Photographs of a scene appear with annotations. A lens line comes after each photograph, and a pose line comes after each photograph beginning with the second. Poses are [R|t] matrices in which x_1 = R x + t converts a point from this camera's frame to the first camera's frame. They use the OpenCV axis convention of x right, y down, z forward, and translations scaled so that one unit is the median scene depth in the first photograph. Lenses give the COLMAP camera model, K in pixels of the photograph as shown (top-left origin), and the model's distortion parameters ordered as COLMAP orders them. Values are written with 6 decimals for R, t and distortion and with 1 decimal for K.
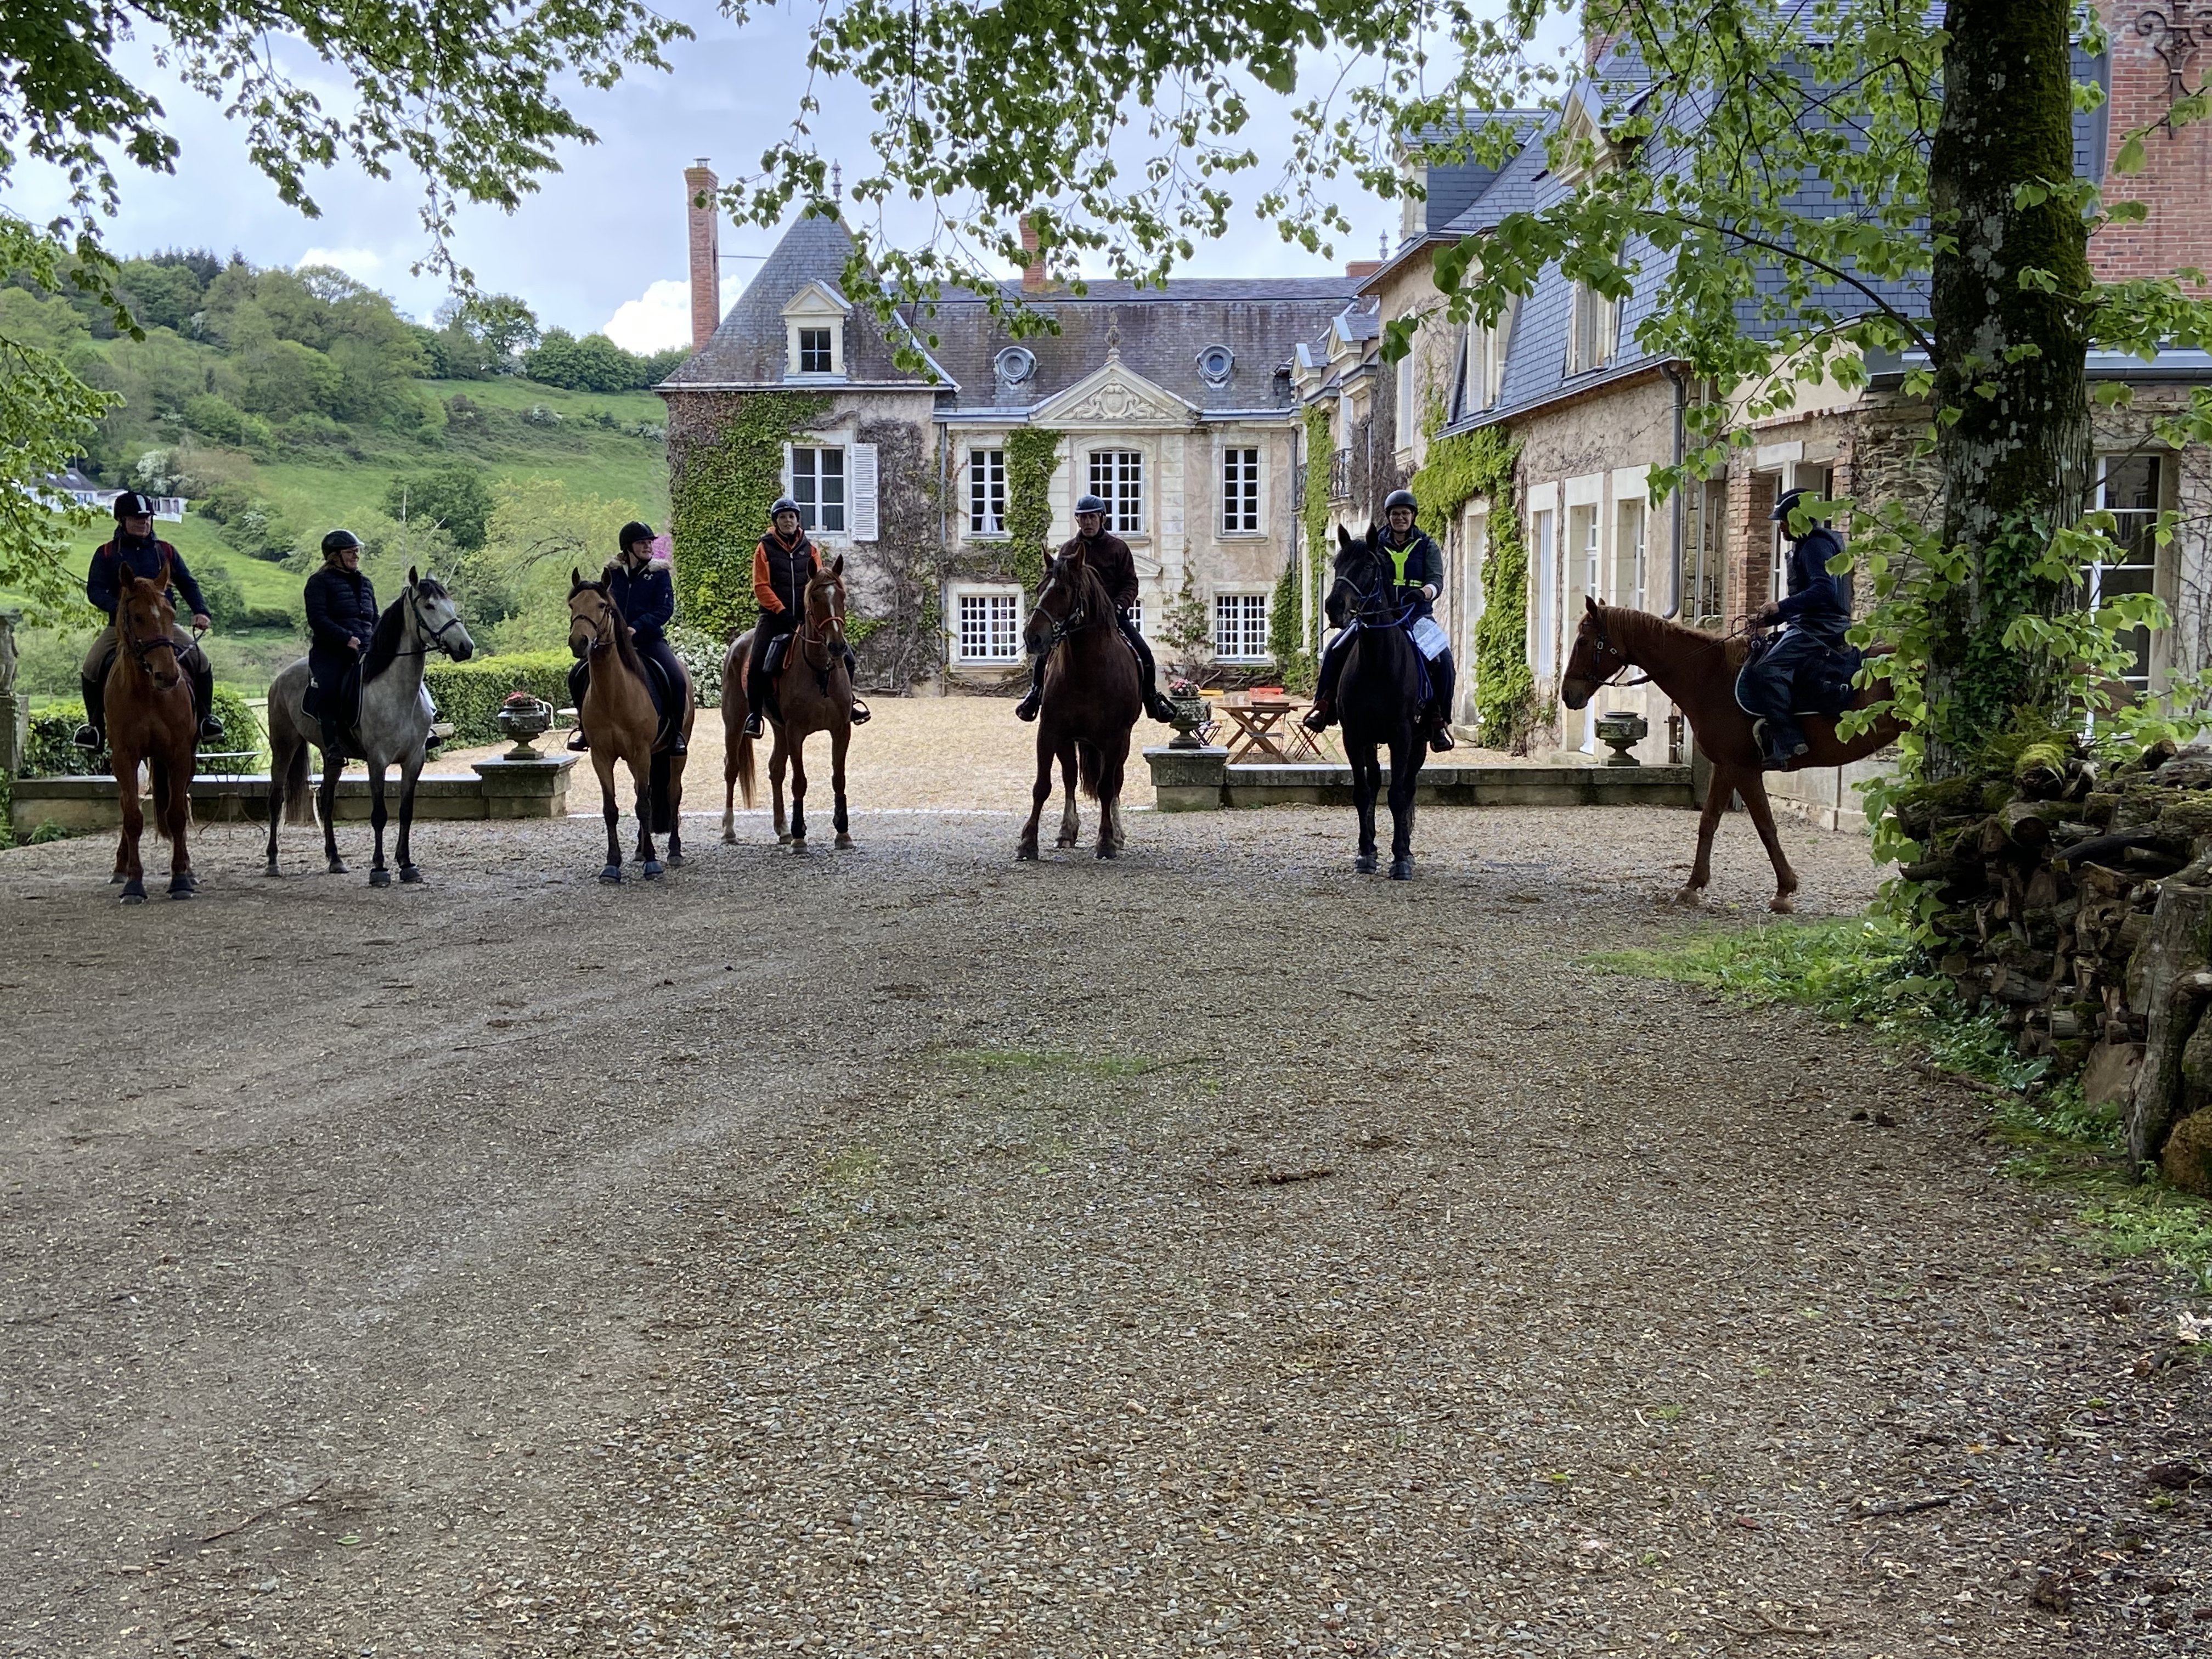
lens RADIAL K [[2444.1, 0, 1124.9], [0, 2444.1, 855.1], [0, 0, 1]] dist [0.130615, -0.152012]
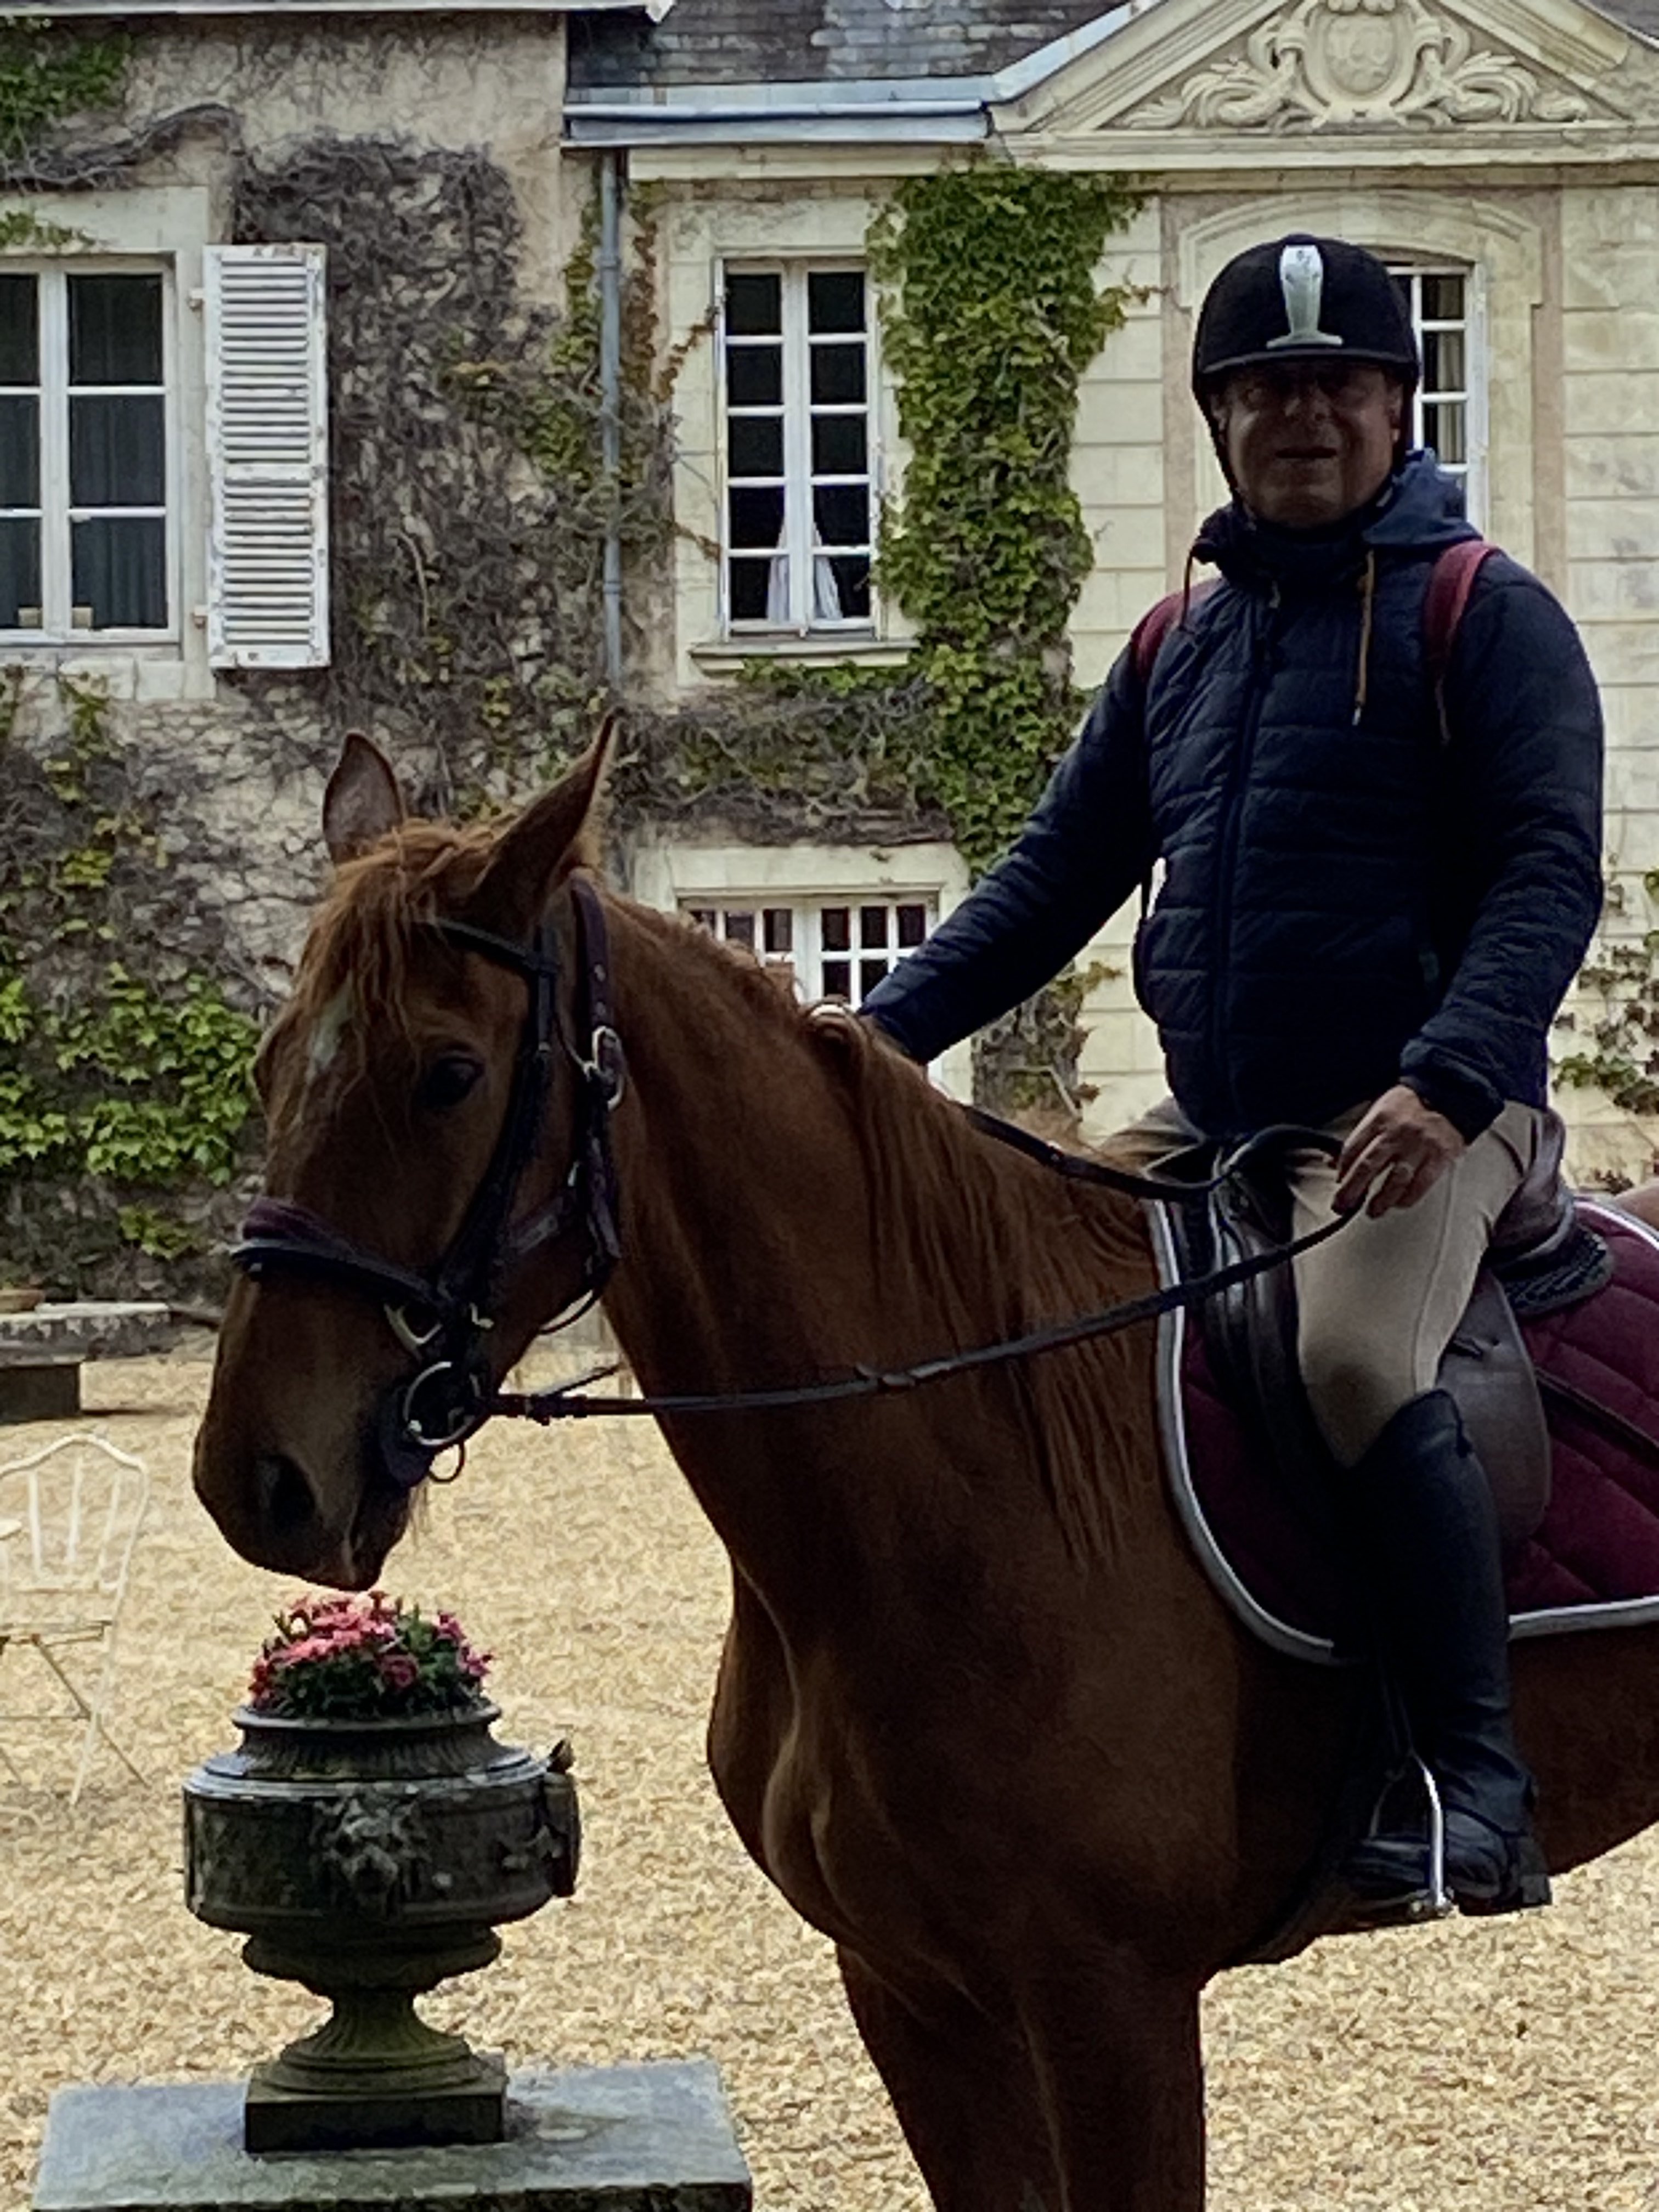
lens RADIAL K [[8032.0, 0, 738.1], [0, 8032.0, 1157.9], [0, 0, 1]] dist [0.092047, -0.481740]
pose [[0.997674, -0.018849, 0.065501, -0.112414], [0.023899, 0.996730, -0.077191, -0.025010], [-0.063831, 0.078577, 0.994862, 0.263561]]
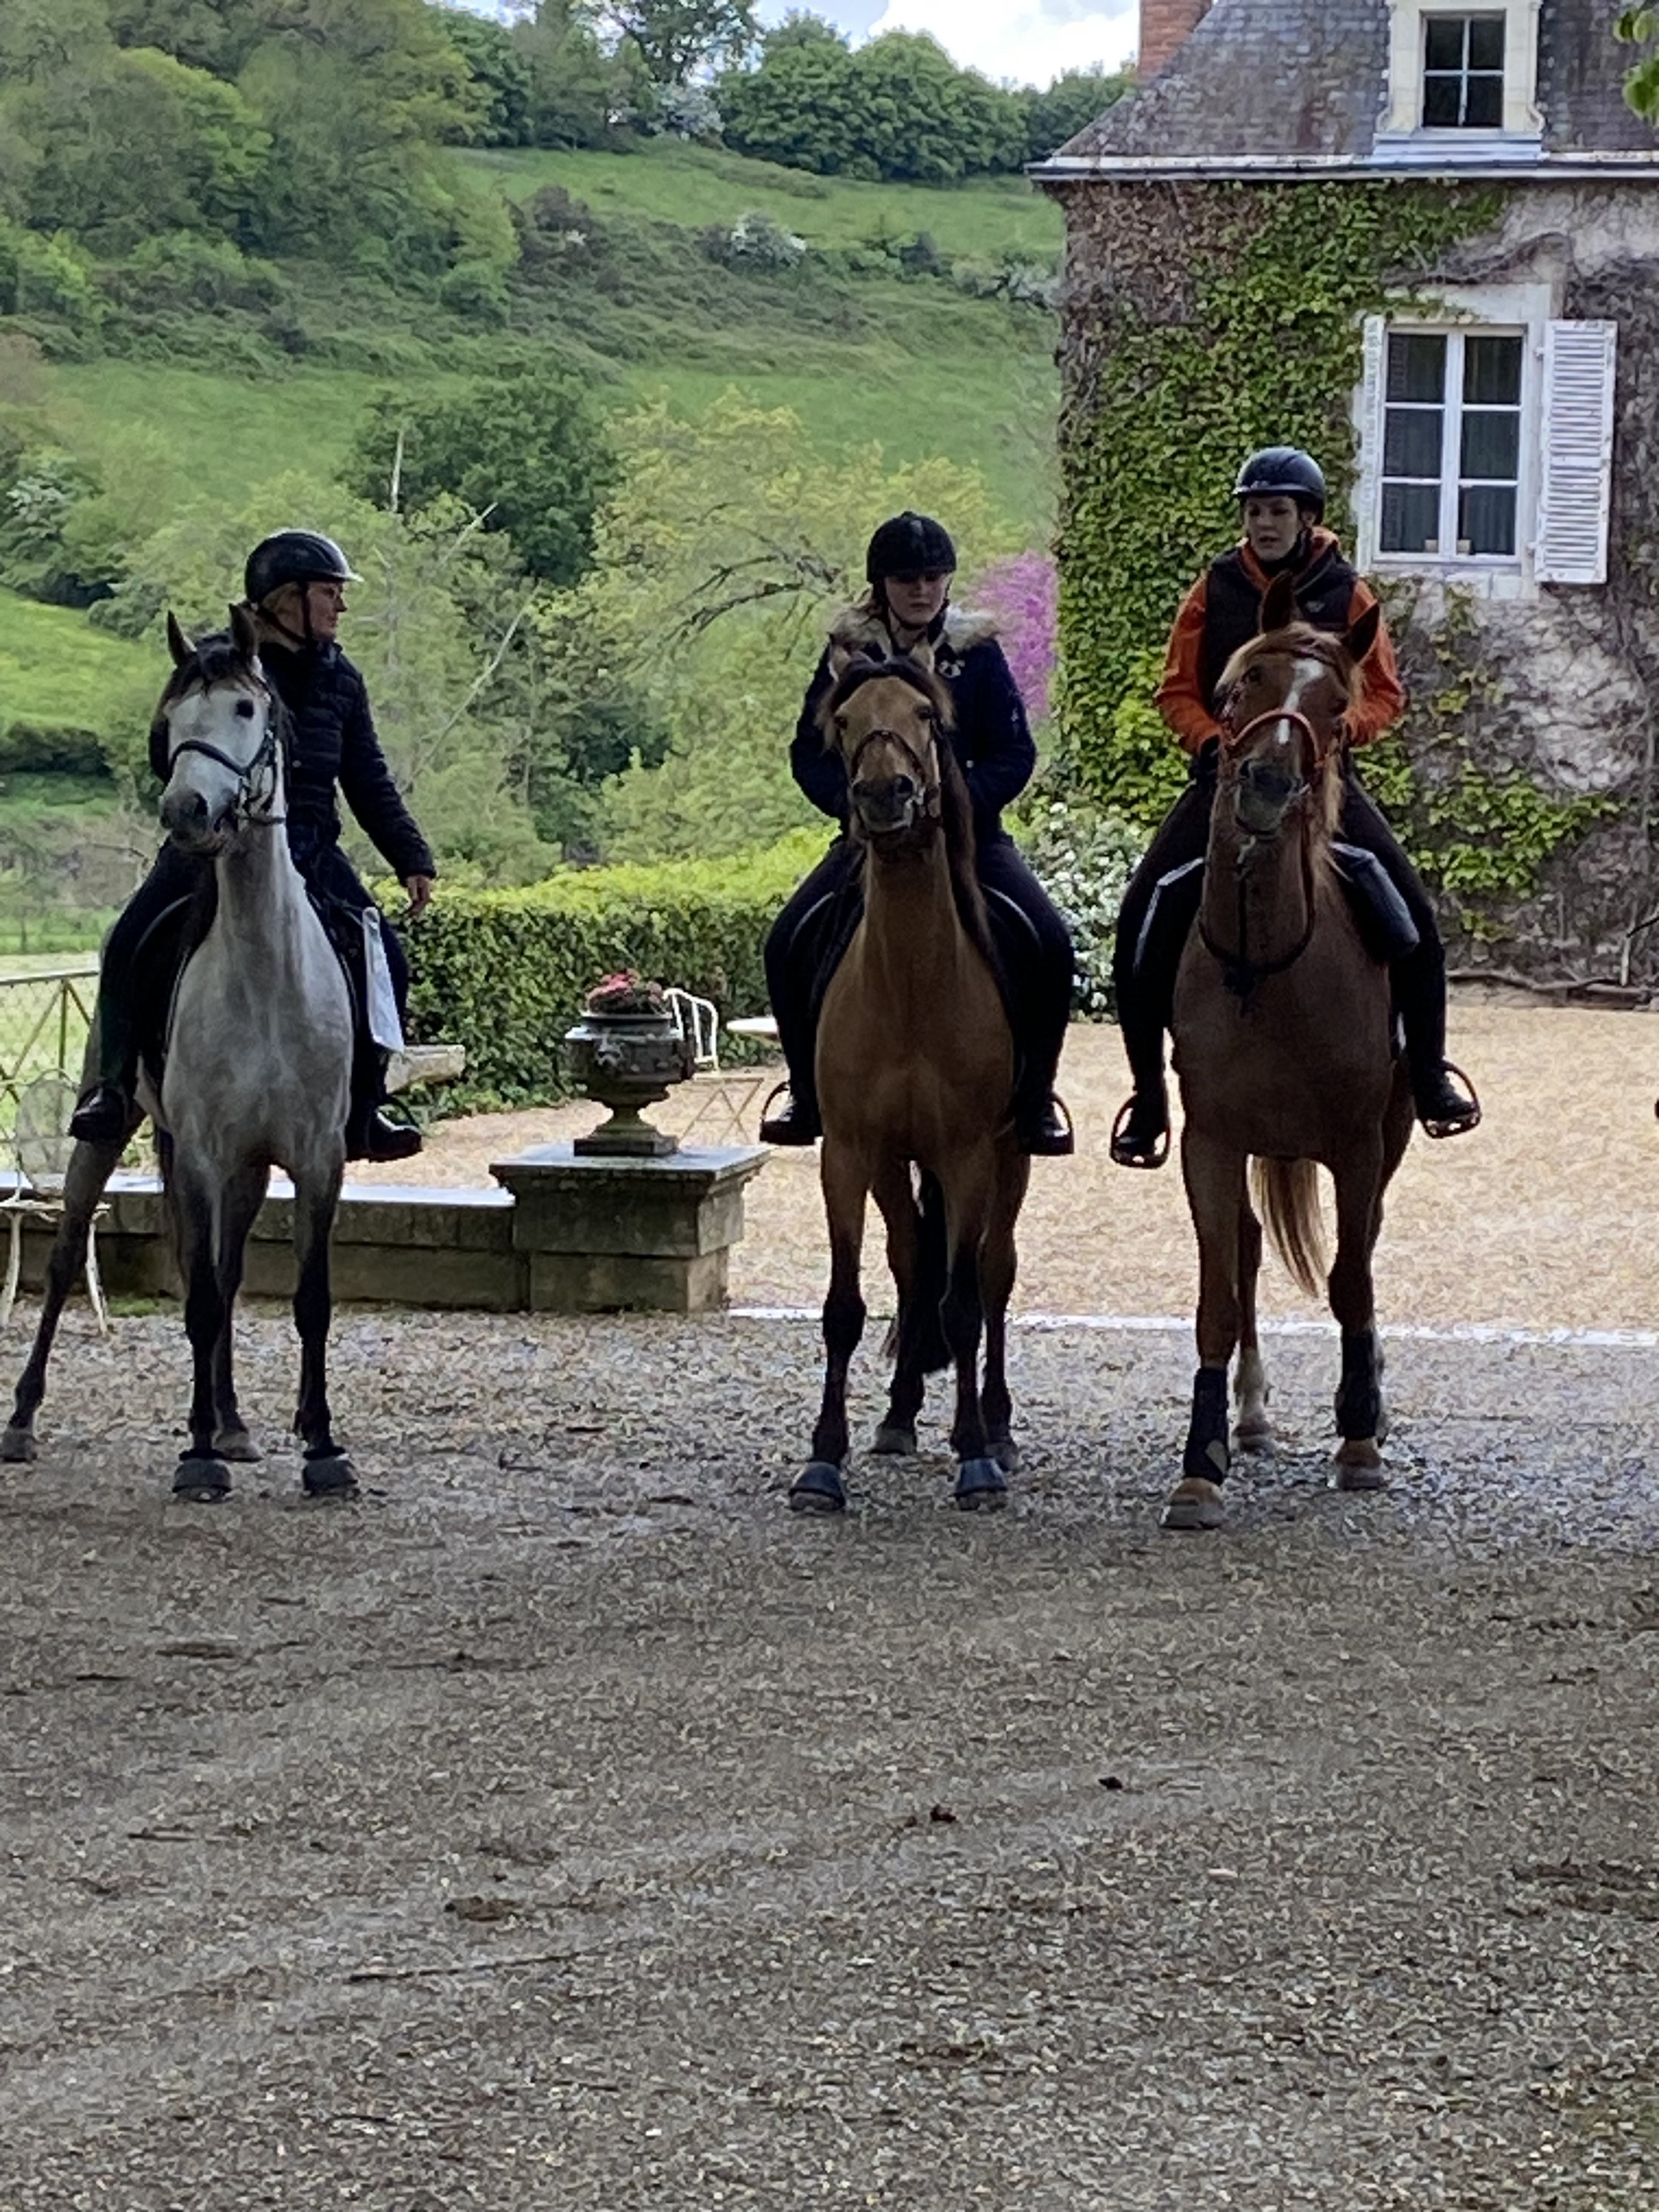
lens RADIAL K [[6615.3, 0, 913.9], [0, 6615.3, 1214.6], [0, 0, 1]] dist [0.090855, -0.218650]
pose [[0.979035, 0.041121, -0.199496, -0.000222], [-0.047457, 0.998506, -0.027079, -0.002044], [0.198084, 0.035979, 0.979524, 0.010379]]
